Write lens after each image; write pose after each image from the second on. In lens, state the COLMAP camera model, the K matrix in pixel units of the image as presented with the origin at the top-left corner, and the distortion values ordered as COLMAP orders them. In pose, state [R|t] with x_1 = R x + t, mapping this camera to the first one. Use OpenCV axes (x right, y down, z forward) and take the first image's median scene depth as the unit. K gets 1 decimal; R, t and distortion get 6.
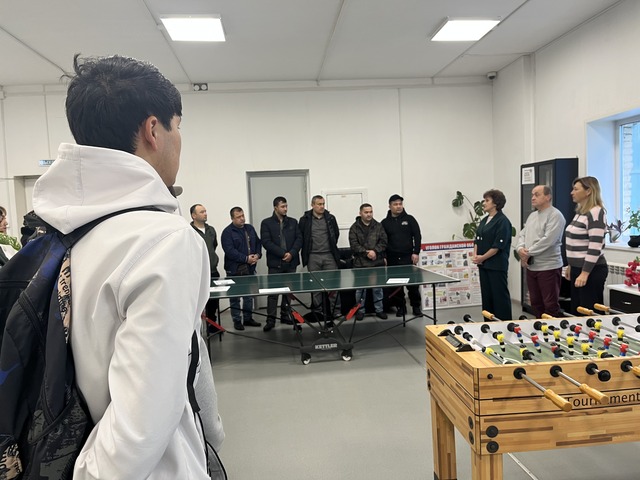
lens RADIAL K [[479.1, 0, 322.1], [0, 479.1, 242.9], [0, 0, 1]] dist [0.047611, -0.074109]
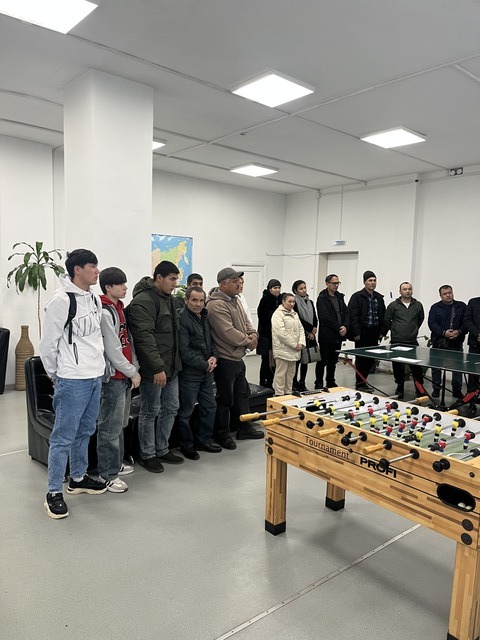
lens RADIAL K [[479.1, 0, 236.1], [0, 479.1, 321.0], [0, 0, 1]] dist [0.047611, -0.074109]
pose [[0.563981, 0.132865, -0.815029, 0.461537], [-0.107402, 0.990390, 0.087132, -0.040018], [0.818774, 0.038395, 0.572831, -0.008737]]
